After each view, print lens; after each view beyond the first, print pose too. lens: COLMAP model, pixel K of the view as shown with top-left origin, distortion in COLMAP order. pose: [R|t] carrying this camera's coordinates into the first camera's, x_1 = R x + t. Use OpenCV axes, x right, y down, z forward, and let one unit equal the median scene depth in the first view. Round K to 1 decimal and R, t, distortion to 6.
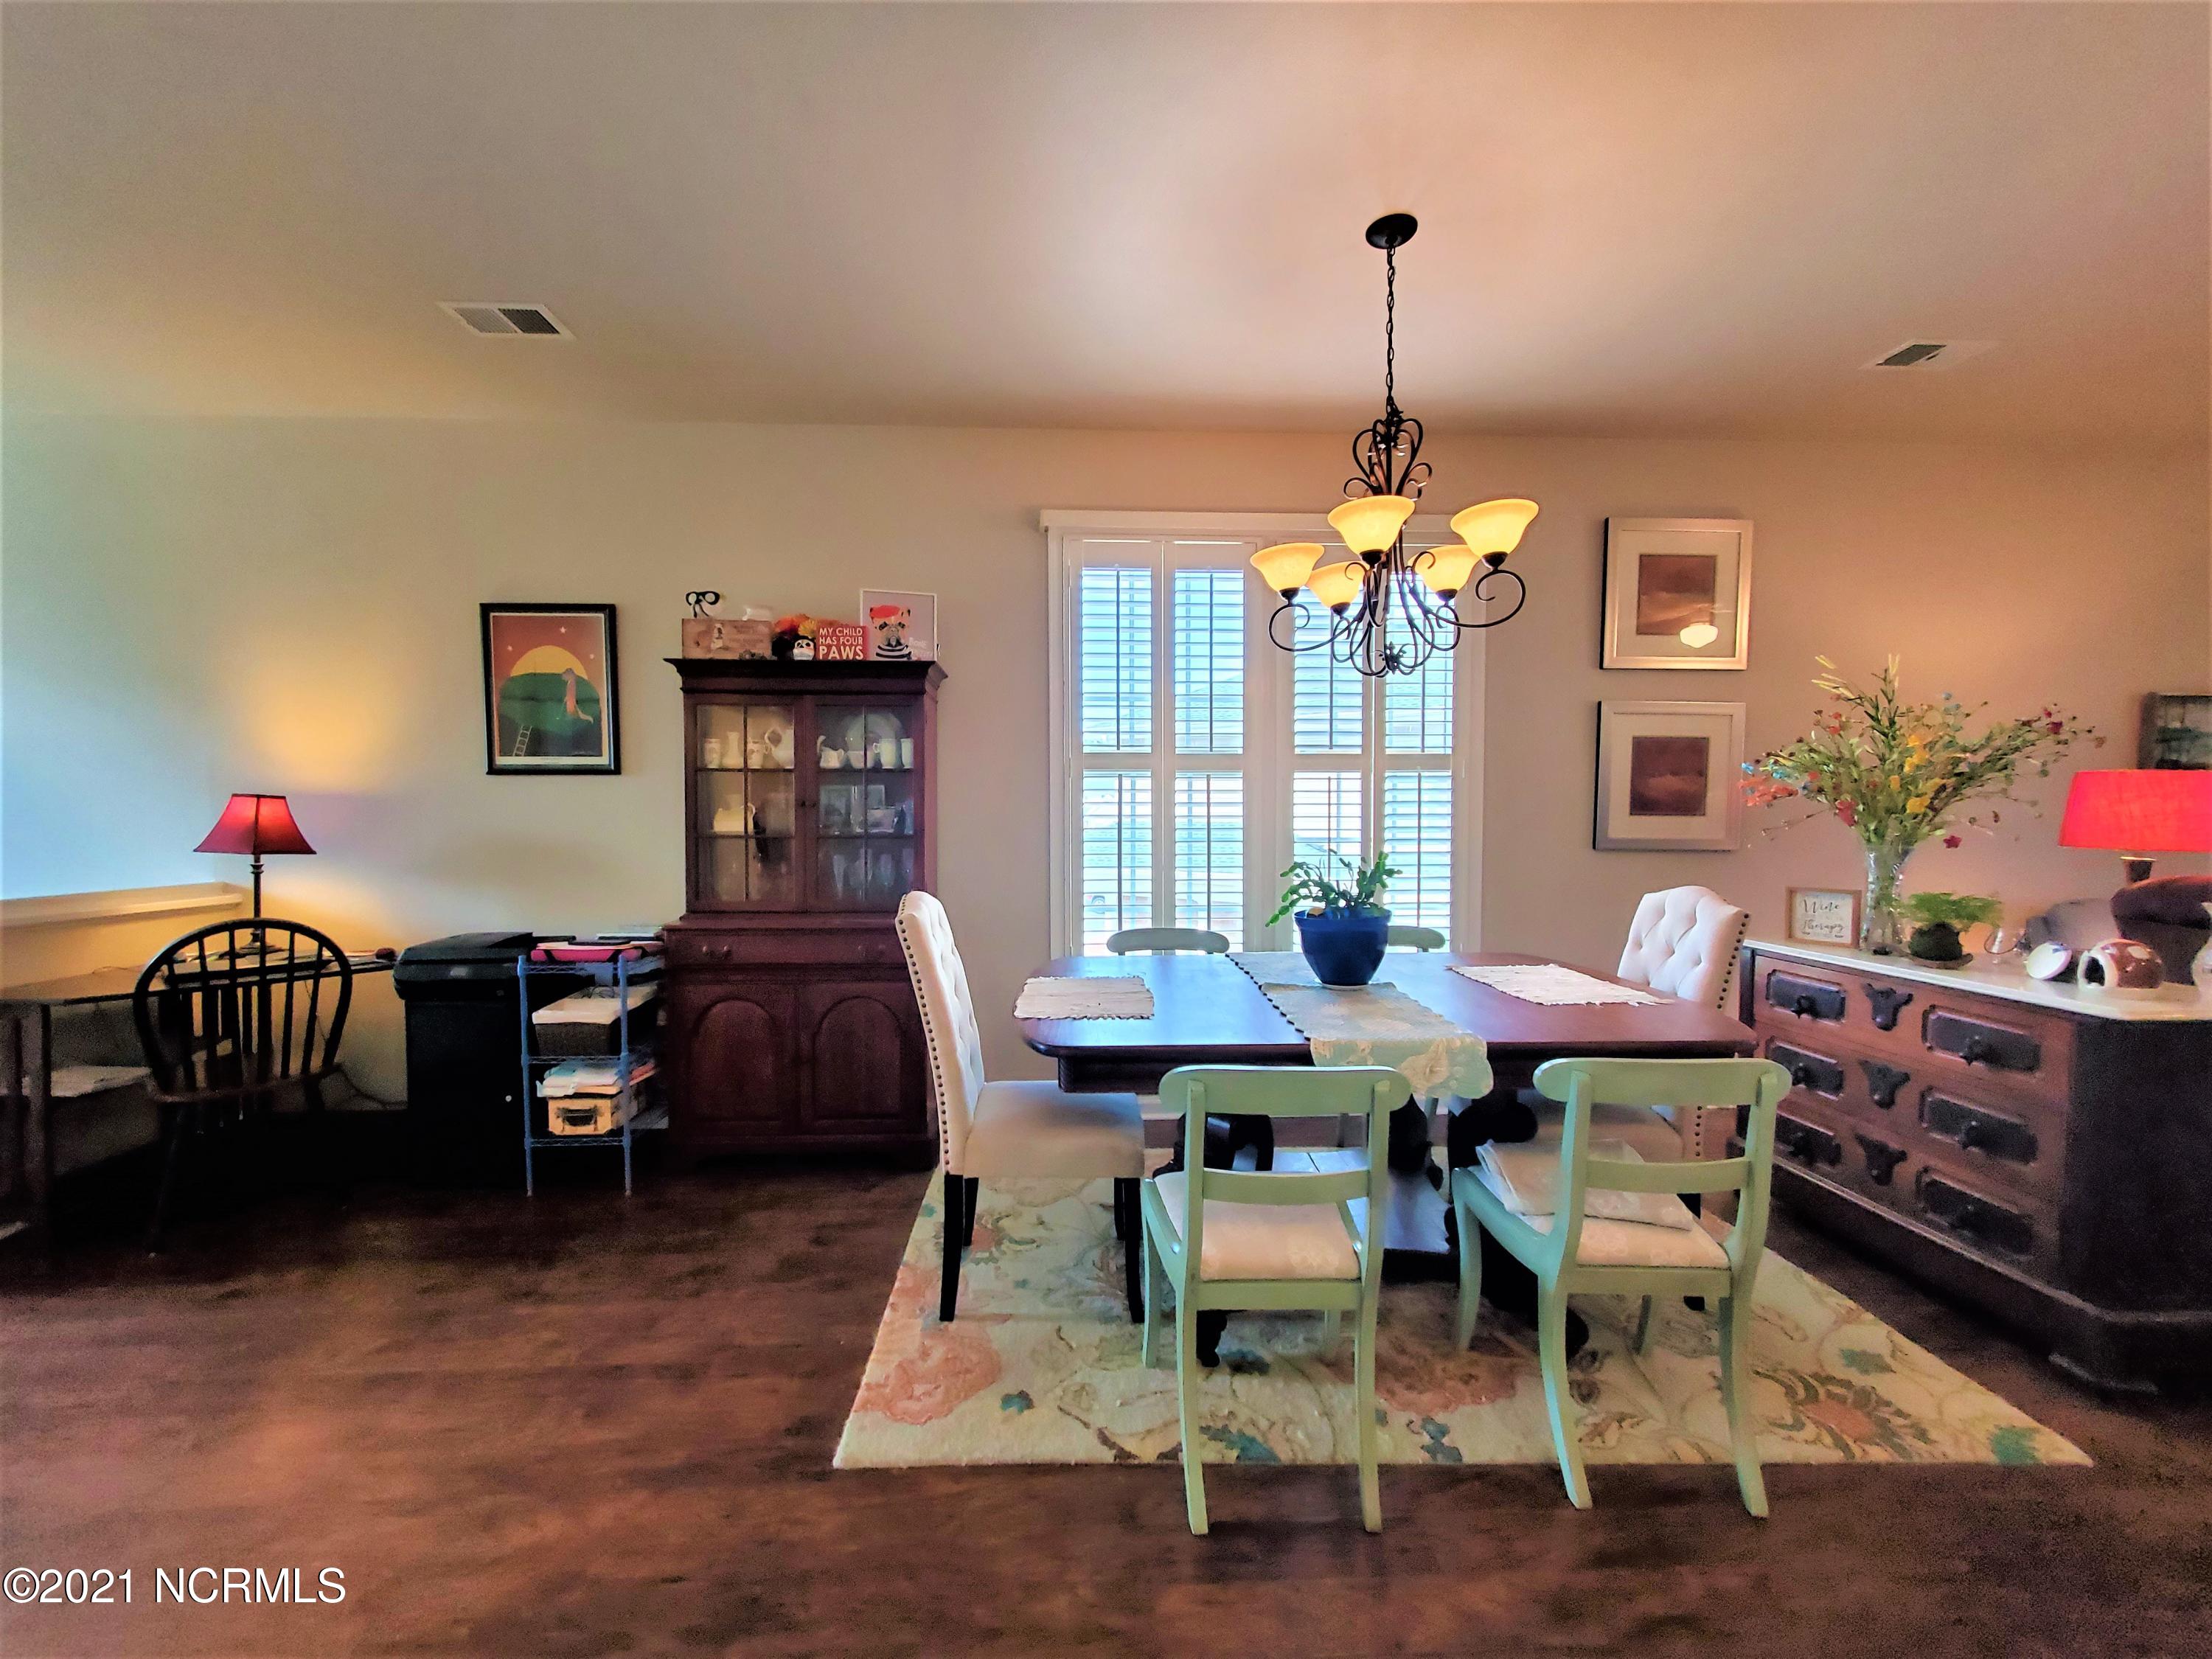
lens RADIAL K [[877.1, 0, 1086.4], [0, 877.1, 843.0], [0, 0, 1]] dist [0.000637, 0.000068]
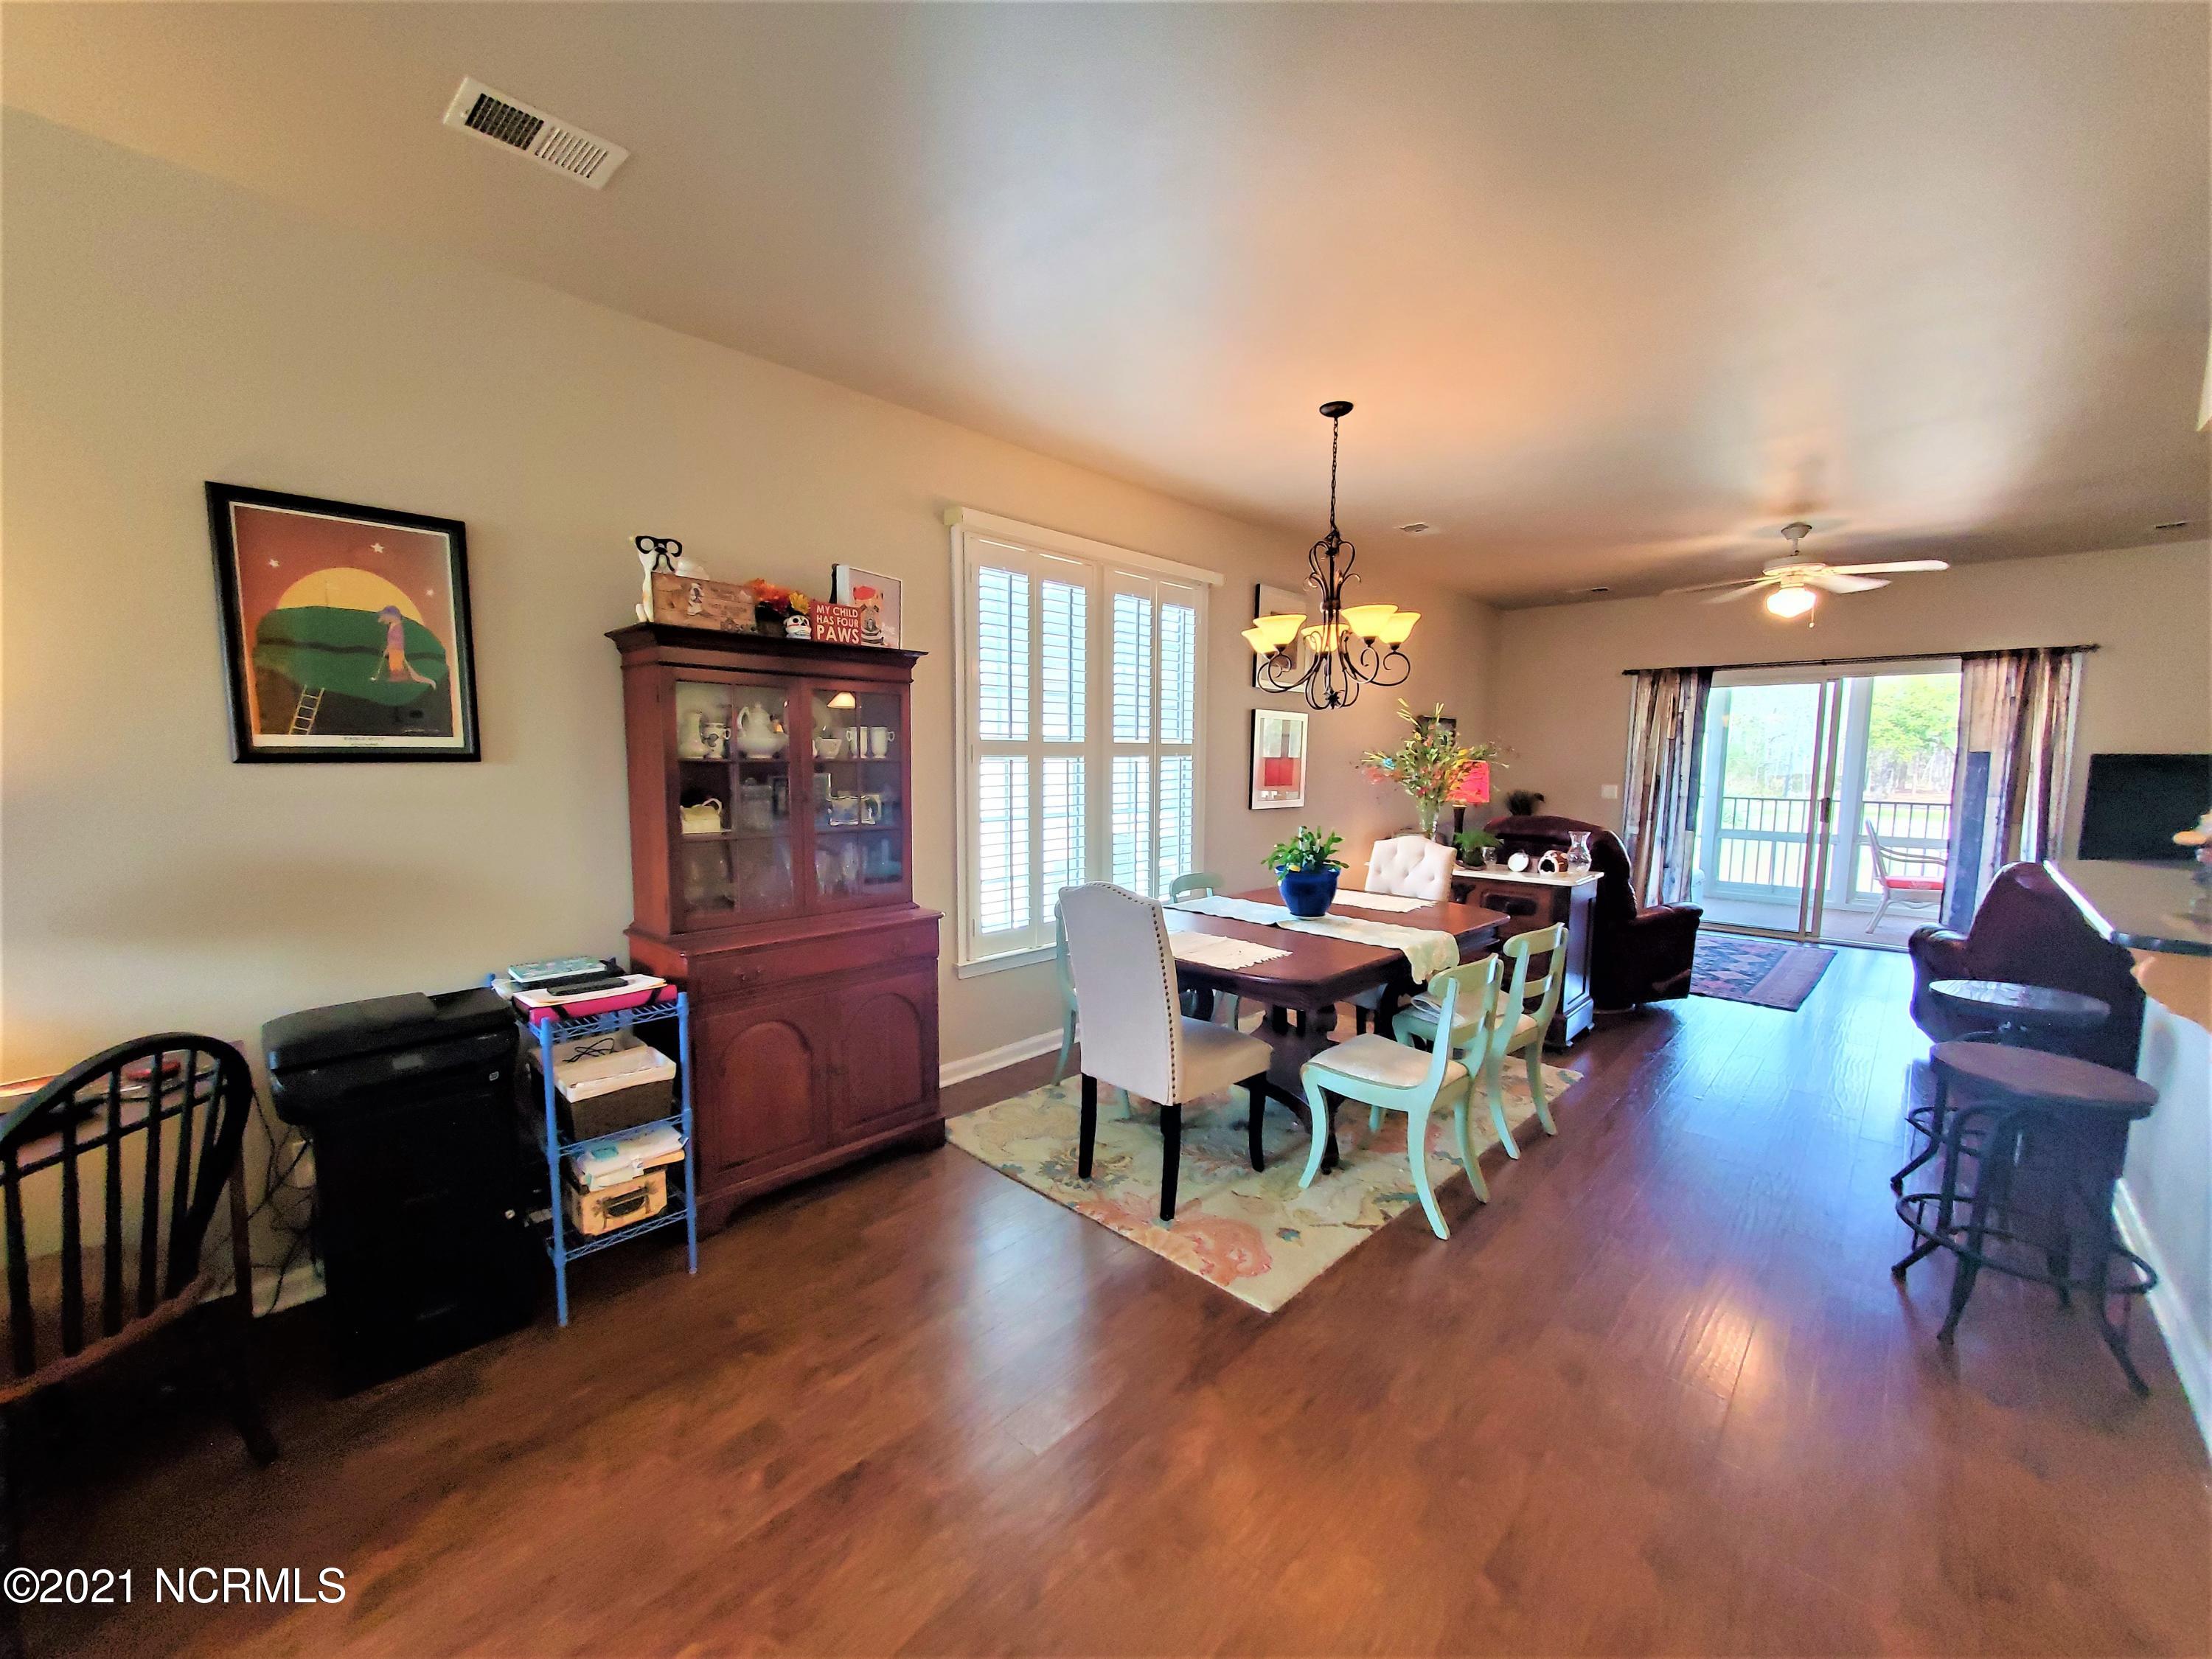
lens RADIAL K [[877.1, 0, 1086.4], [0, 877.1, 843.0], [0, 0, 1]] dist [0.000637, 0.000068]
pose [[0.724661, -0.065931, 0.685945, -0.687648], [0.019291, 0.996963, 0.075446, -0.057119], [-0.688836, -0.041440, 0.723732, 0.126581]]
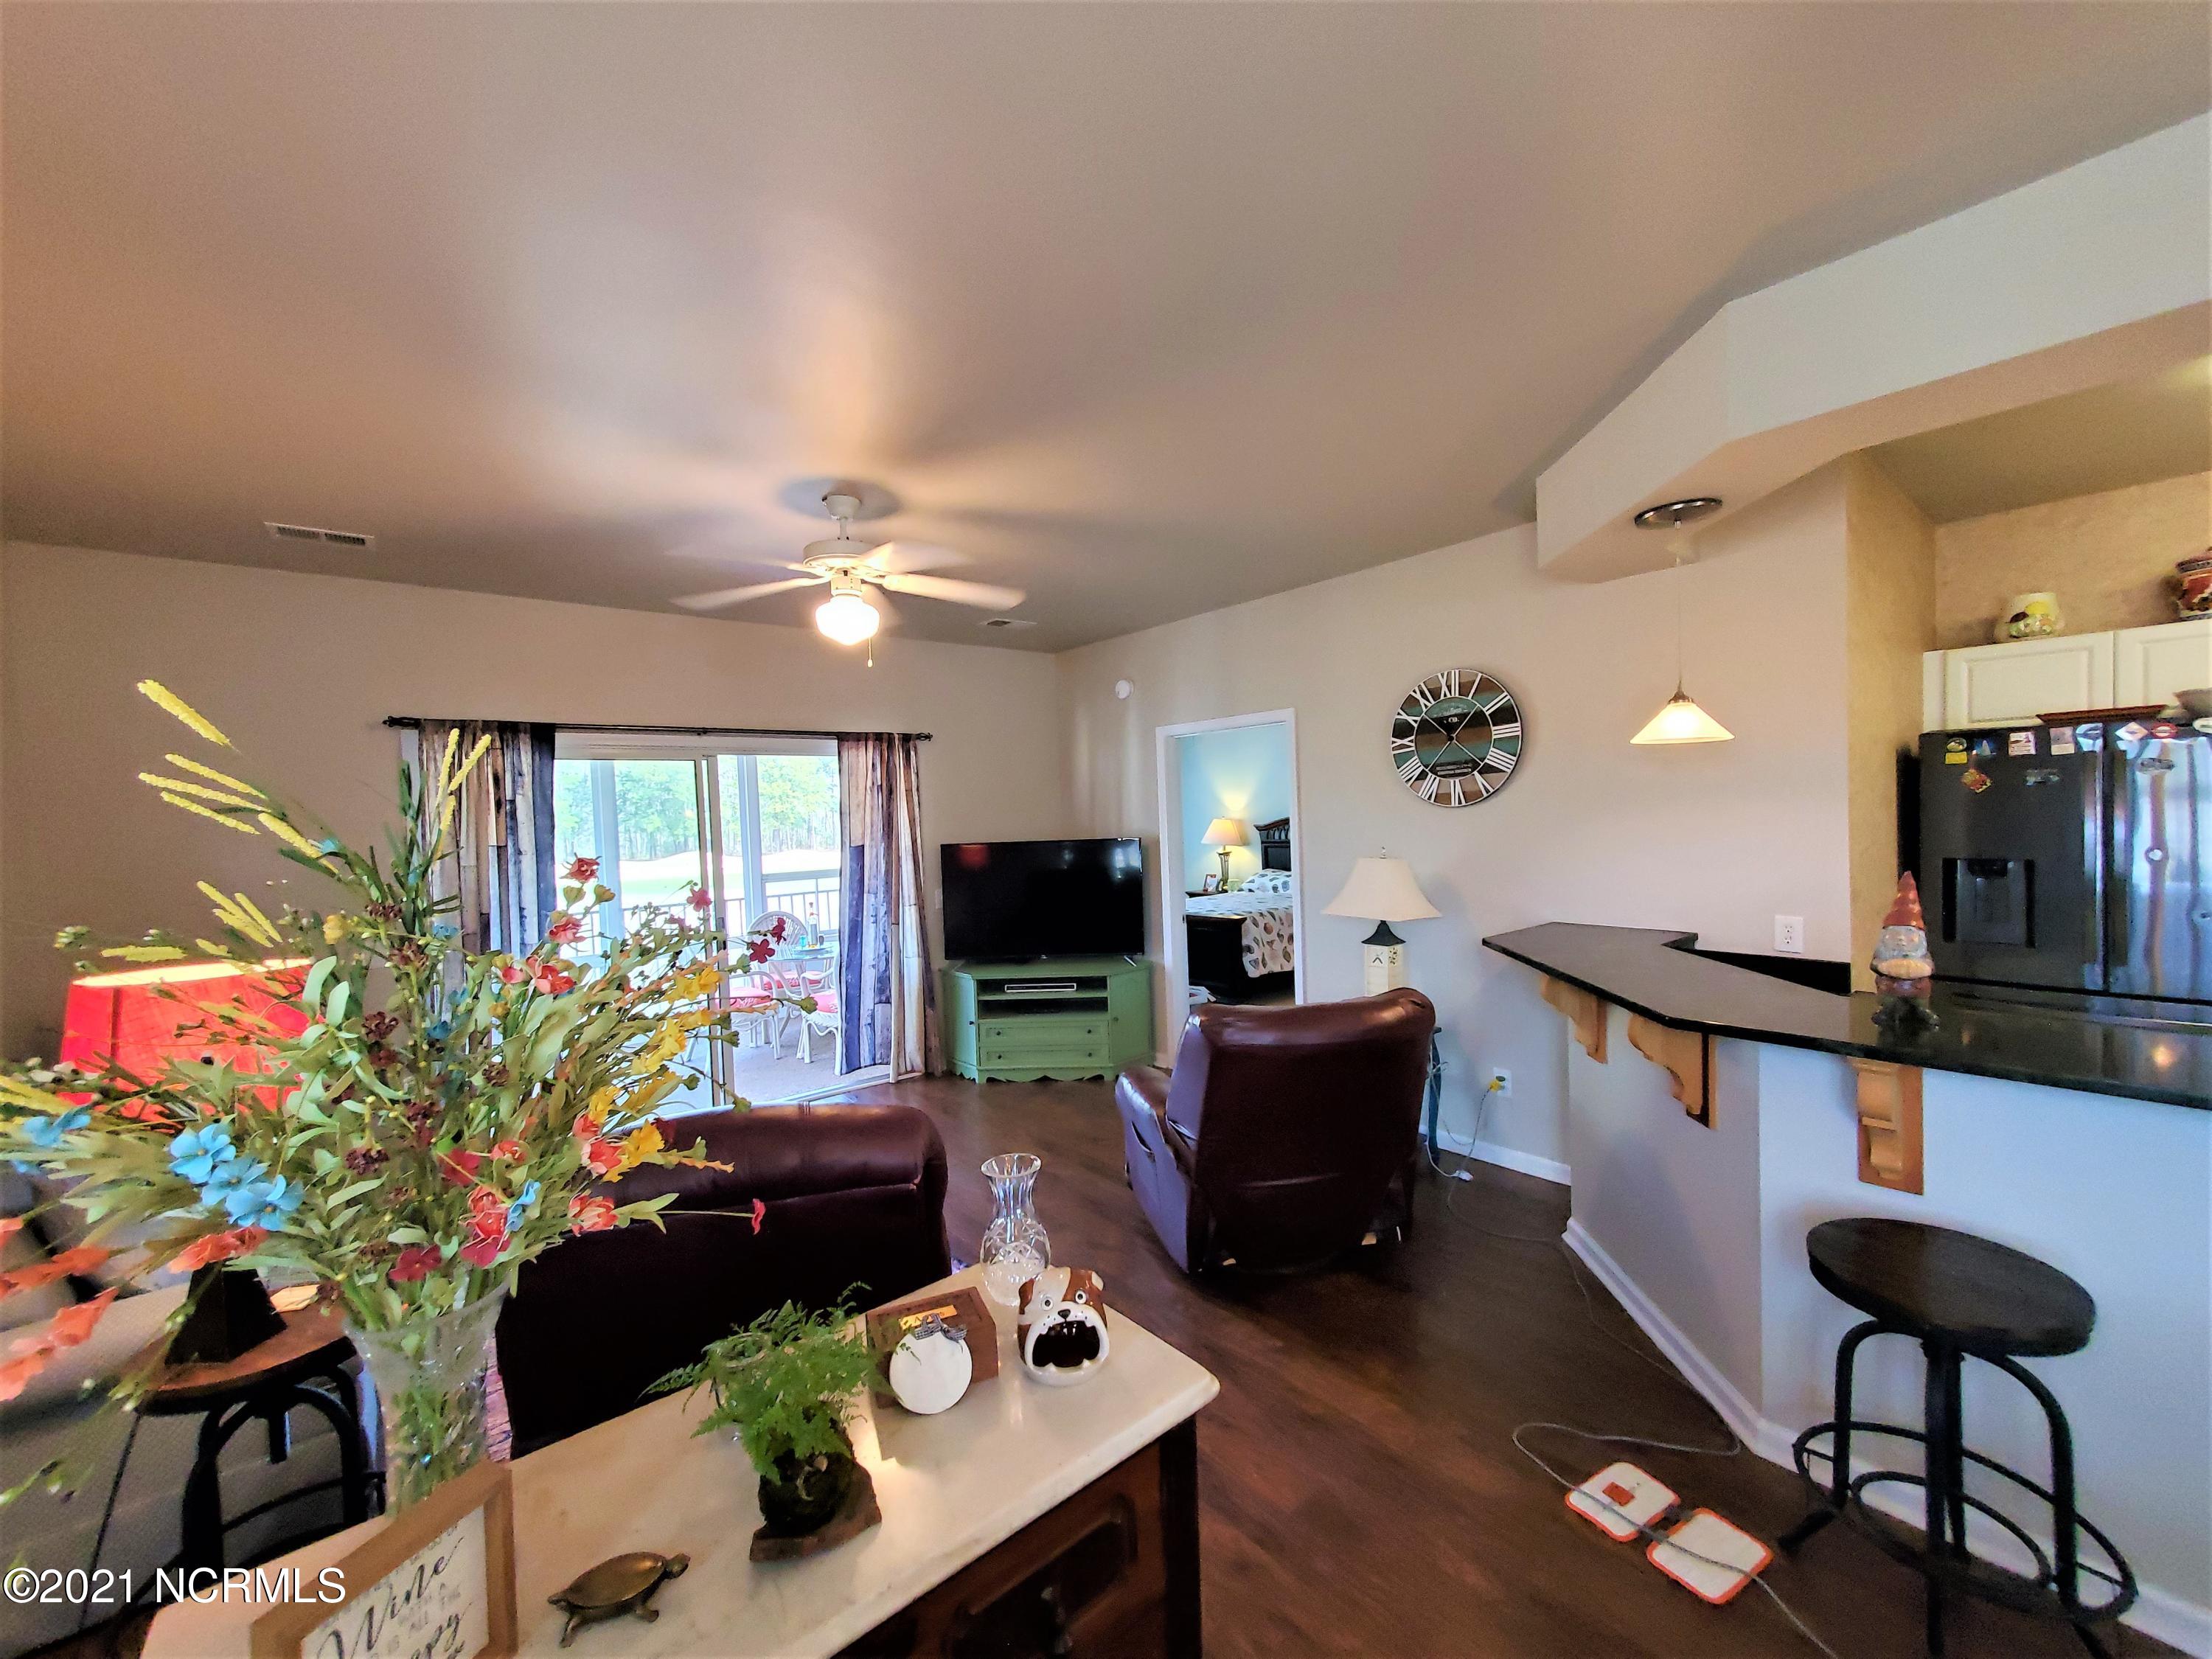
lens RADIAL K [[877.1, 0, 1086.4], [0, 877.1, 843.0], [0, 0, 1]] dist [0.000637, 0.000068]
pose [[-0.592495, -0.000684, 0.805574, 0.383672], [0.067602, 0.996430, 0.050567, -0.131966], [-0.802733, 0.084419, -0.590333, 0.766489]]
